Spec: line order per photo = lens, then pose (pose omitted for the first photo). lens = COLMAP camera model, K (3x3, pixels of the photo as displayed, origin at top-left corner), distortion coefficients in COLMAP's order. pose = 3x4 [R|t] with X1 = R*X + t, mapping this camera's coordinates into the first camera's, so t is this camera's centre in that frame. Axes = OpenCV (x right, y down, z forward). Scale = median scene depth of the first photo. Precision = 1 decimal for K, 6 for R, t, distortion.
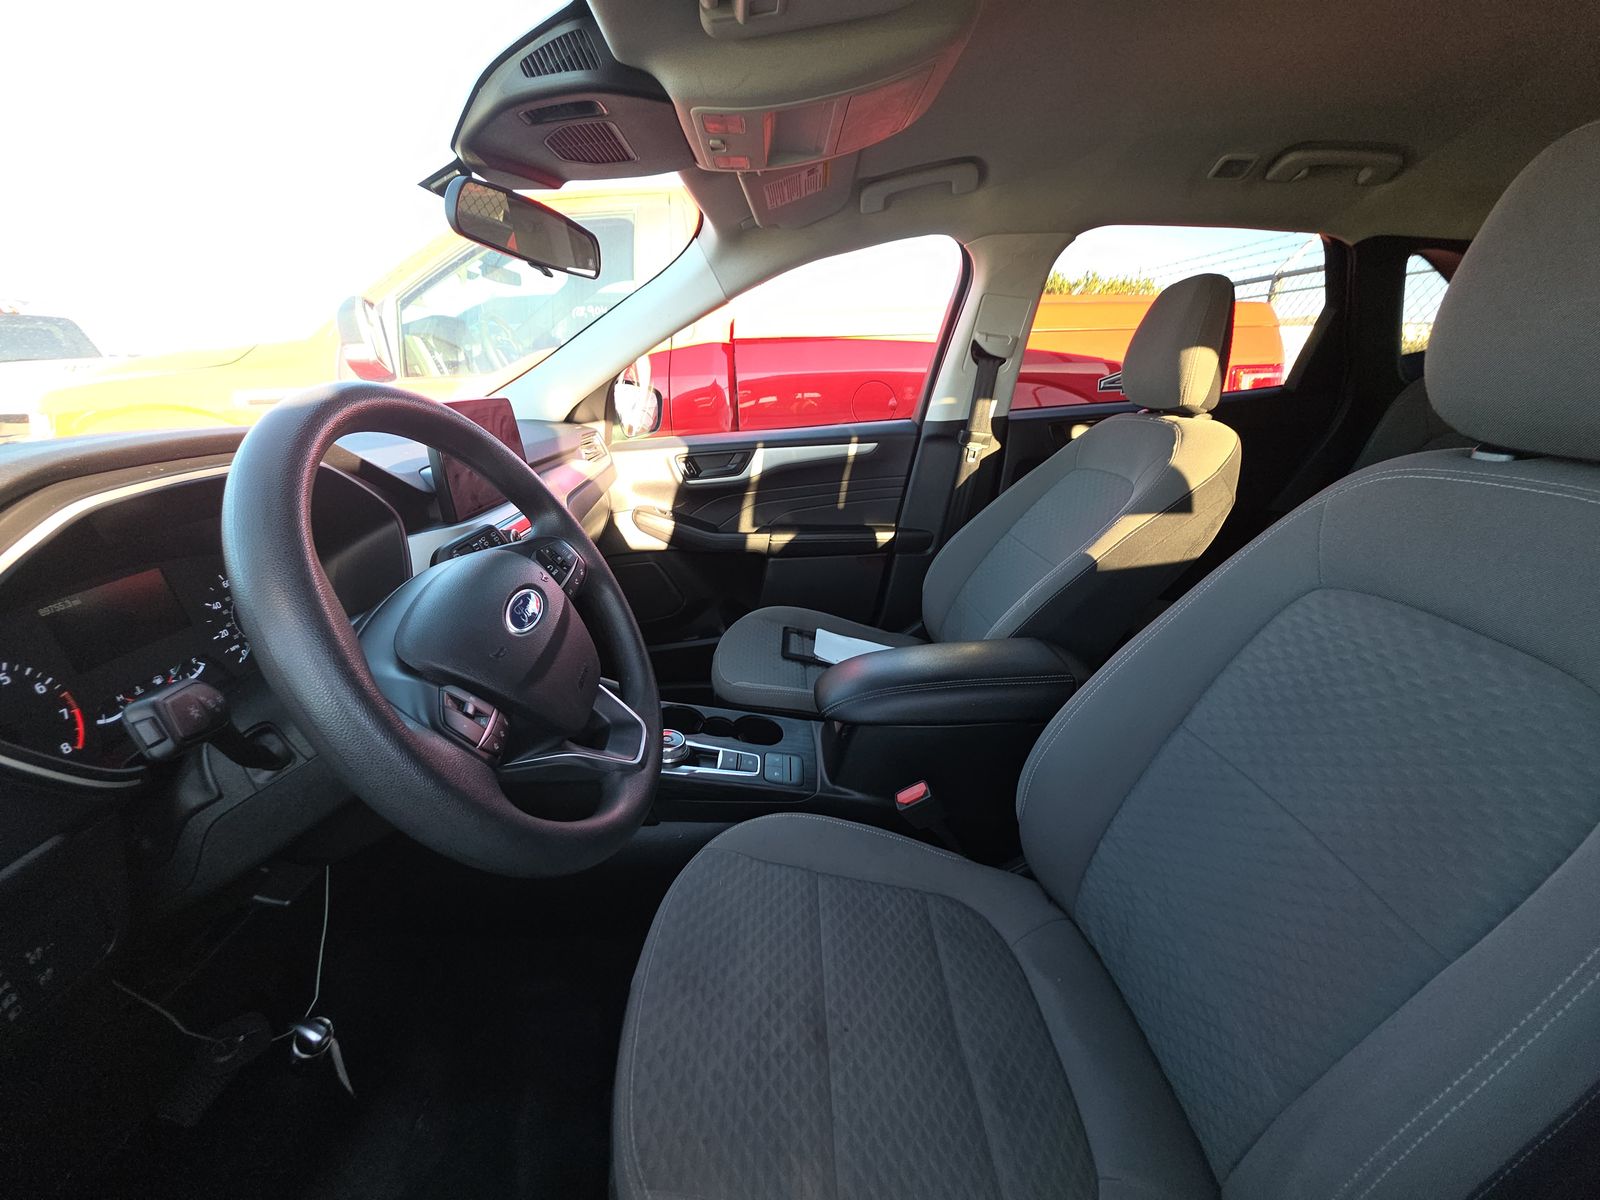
lens RADIAL K [[644.9, 0, 799.6], [0, 644.9, 593.4], [0, 0, 1]] dist [0.021883, -0.013489]
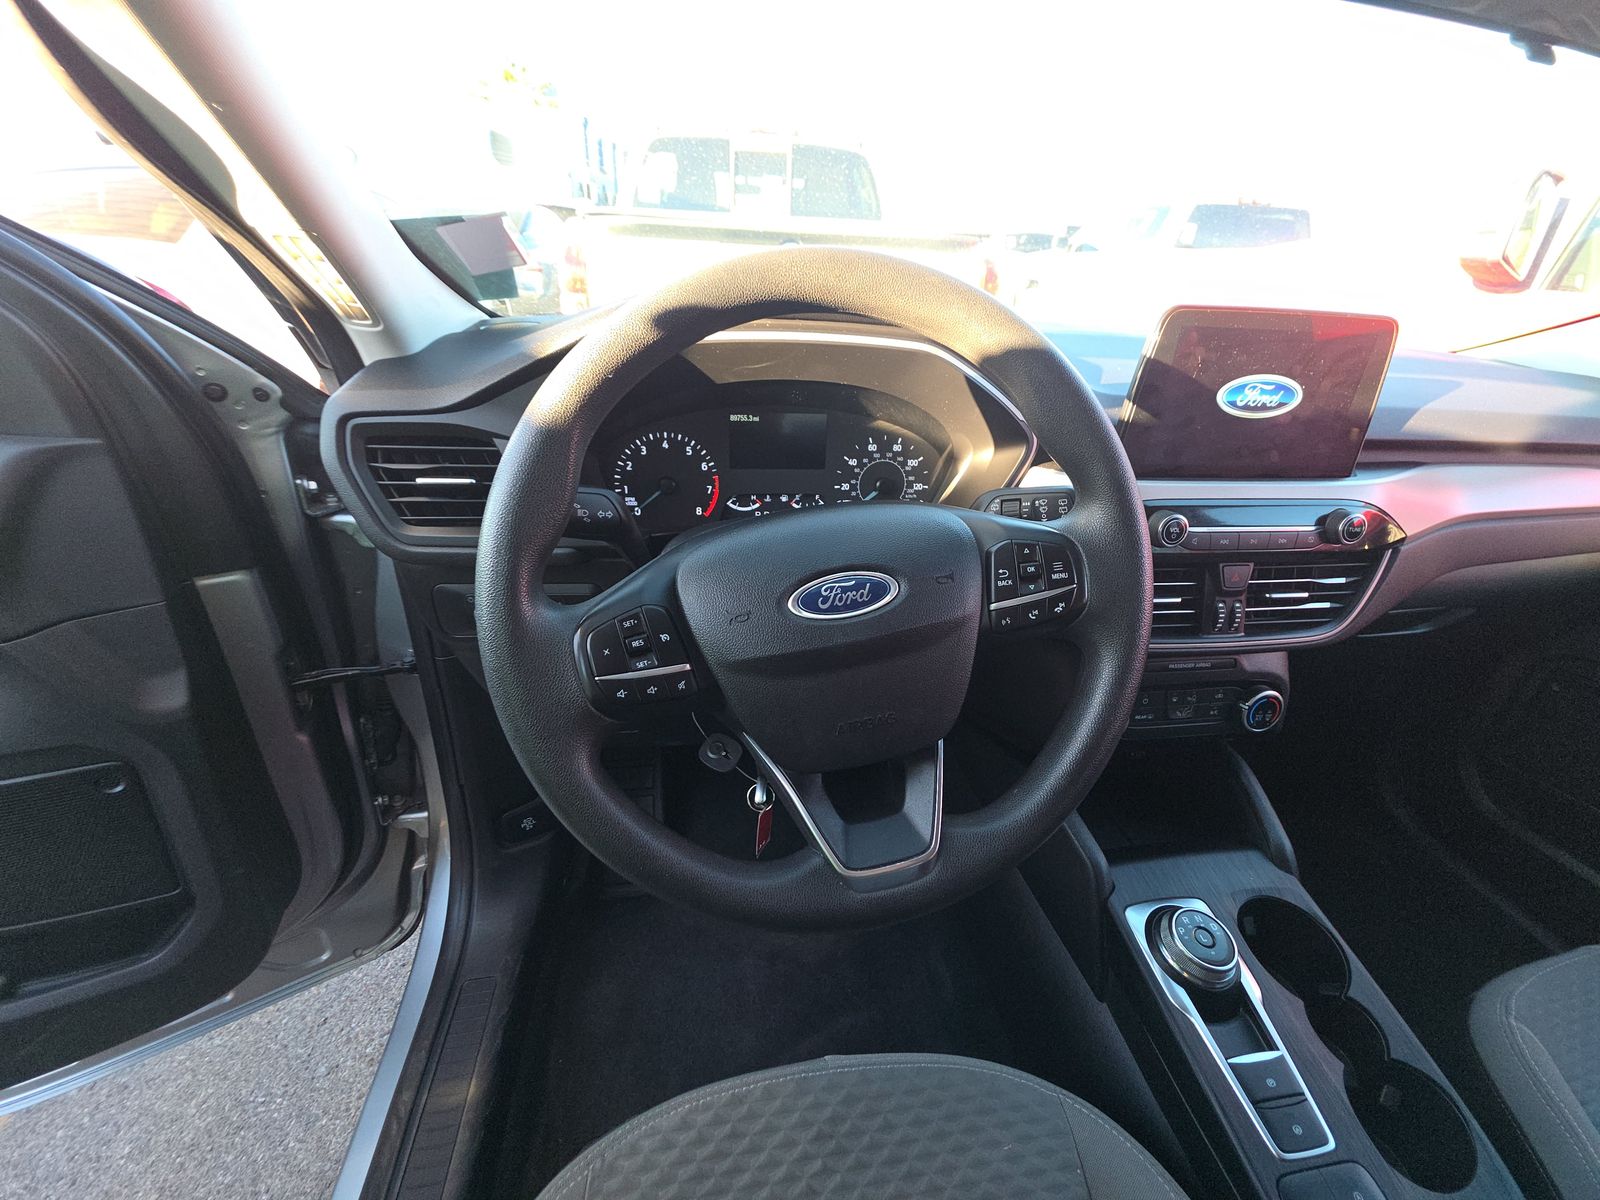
lens RADIAL K [[644.9, 0, 799.6], [0, 644.9, 593.4], [0, 0, 1]] dist [0.021883, -0.013489]
pose [[0.116464, 0.485852, -0.866247, 0.130791], [-0.371147, 0.830286, 0.415783, -0.166903], [0.921242, 0.273082, 0.277021, 0.497015]]
